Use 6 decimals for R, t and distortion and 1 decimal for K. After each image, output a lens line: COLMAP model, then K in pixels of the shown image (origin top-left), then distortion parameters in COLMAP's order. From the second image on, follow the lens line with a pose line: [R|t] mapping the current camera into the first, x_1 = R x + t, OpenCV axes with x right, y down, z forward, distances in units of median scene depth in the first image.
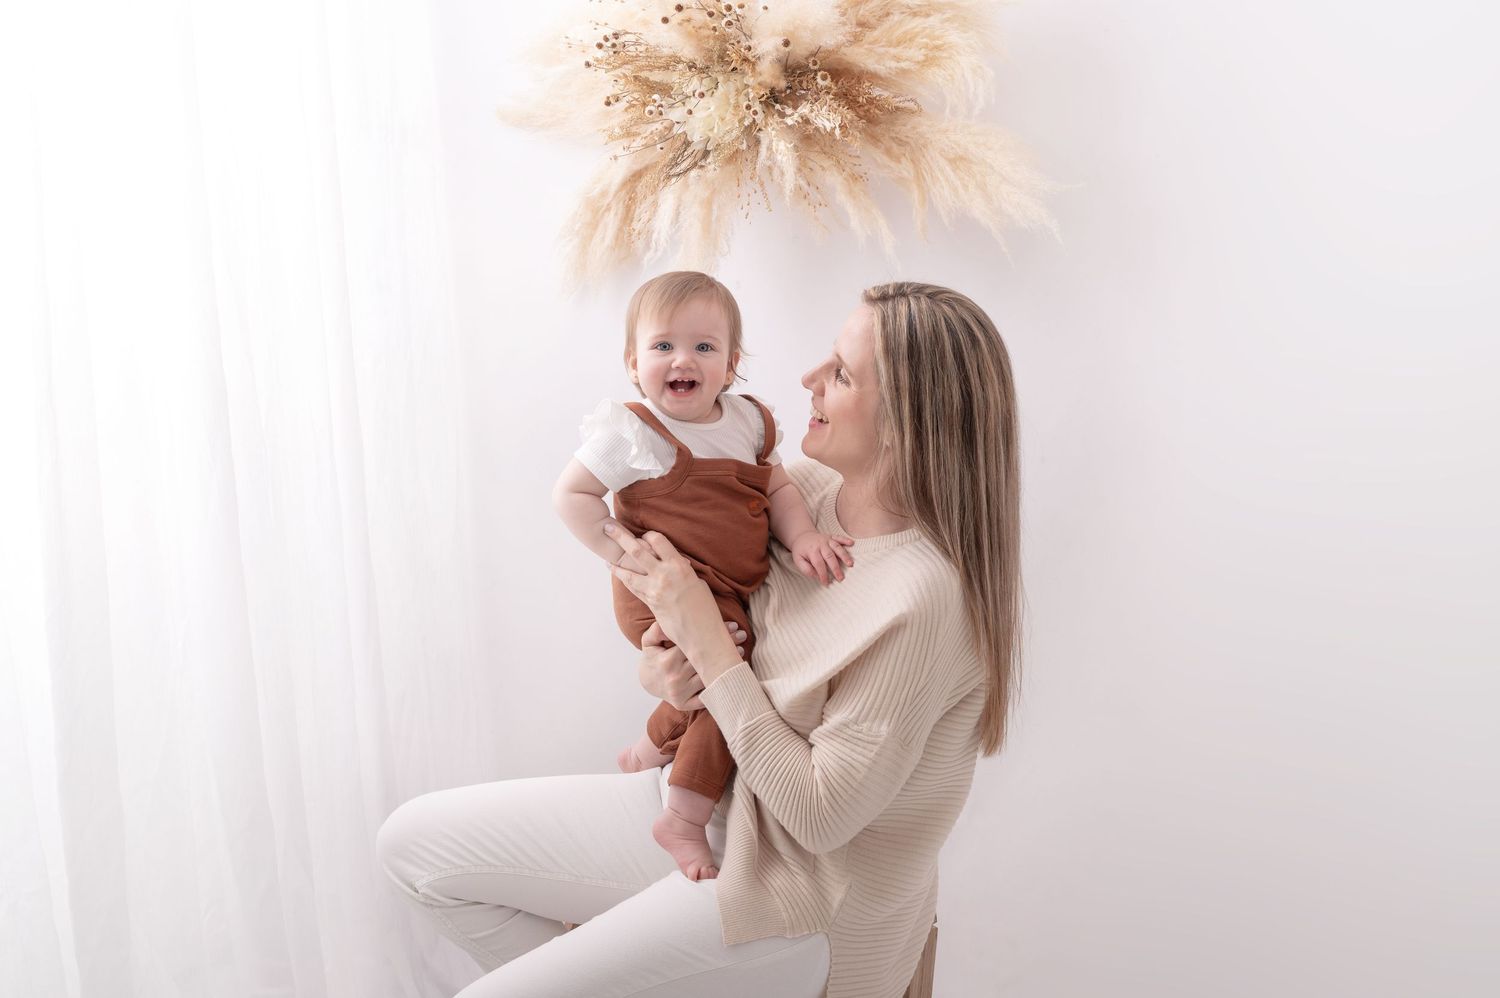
lens RADIAL K [[1444.1, 0, 795.5], [0, 1444.1, 465.3], [0, 0, 1]] dist [-0.004739, 0.003568]
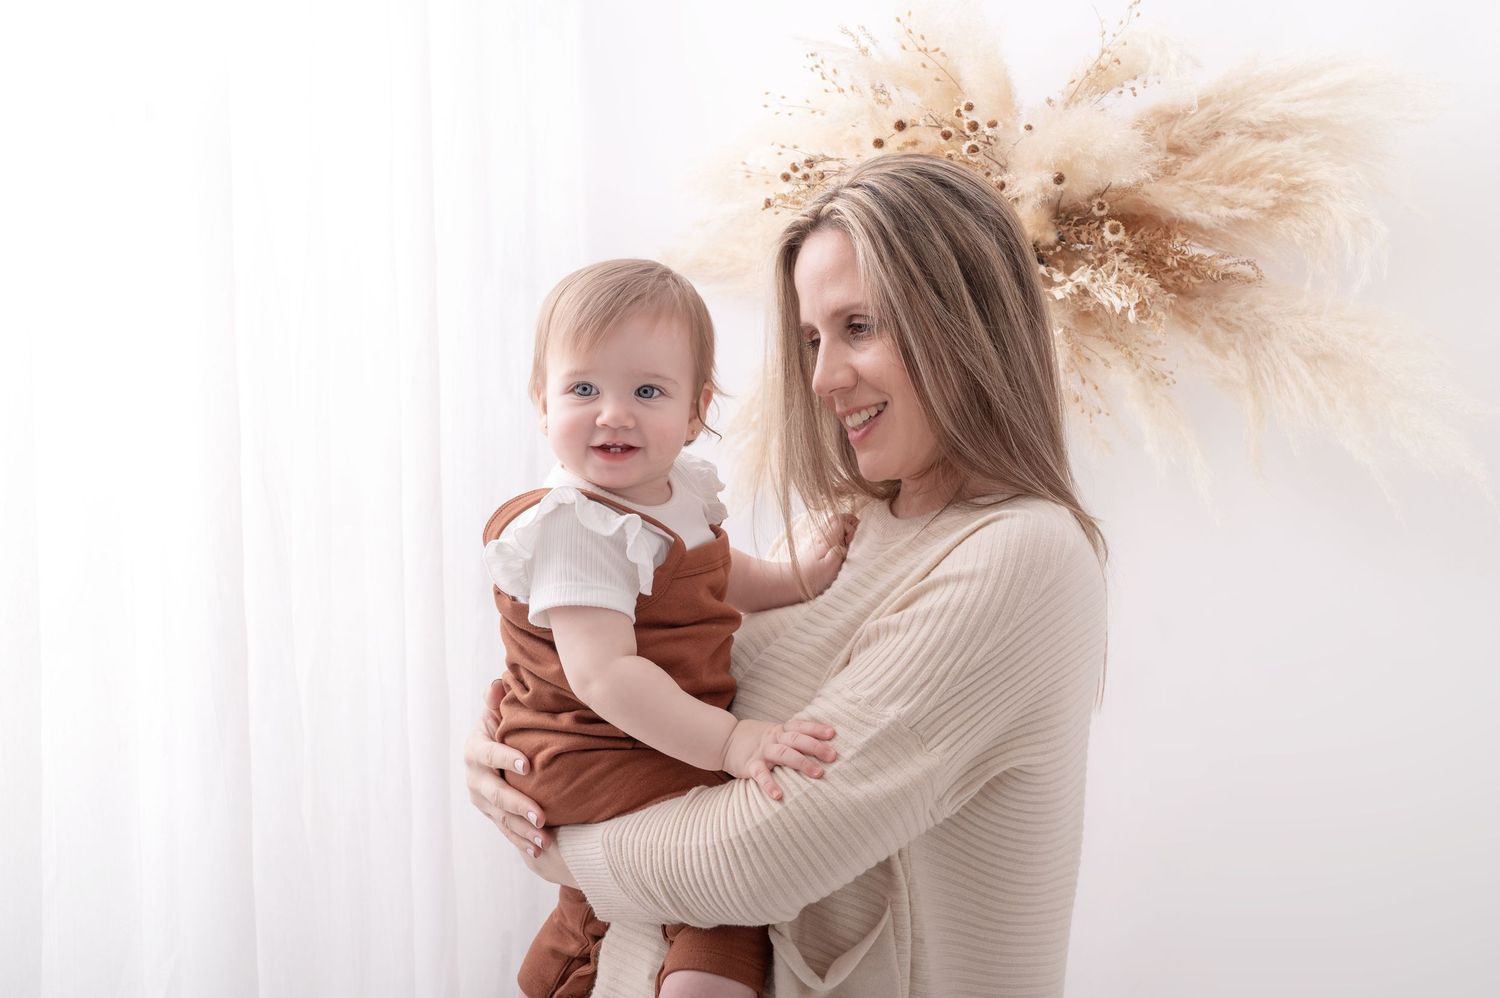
lens RADIAL K [[1591.4, 0, 772.7], [0, 1591.4, 515.3], [0, 0, 1]] dist [0.007914, -0.021225]
pose [[0.983123, 0.048140, -0.176501, 0.000833], [-0.056723, 0.997424, -0.043905, -0.094962], [0.173933, 0.053176, 0.983321, 0.256206]]
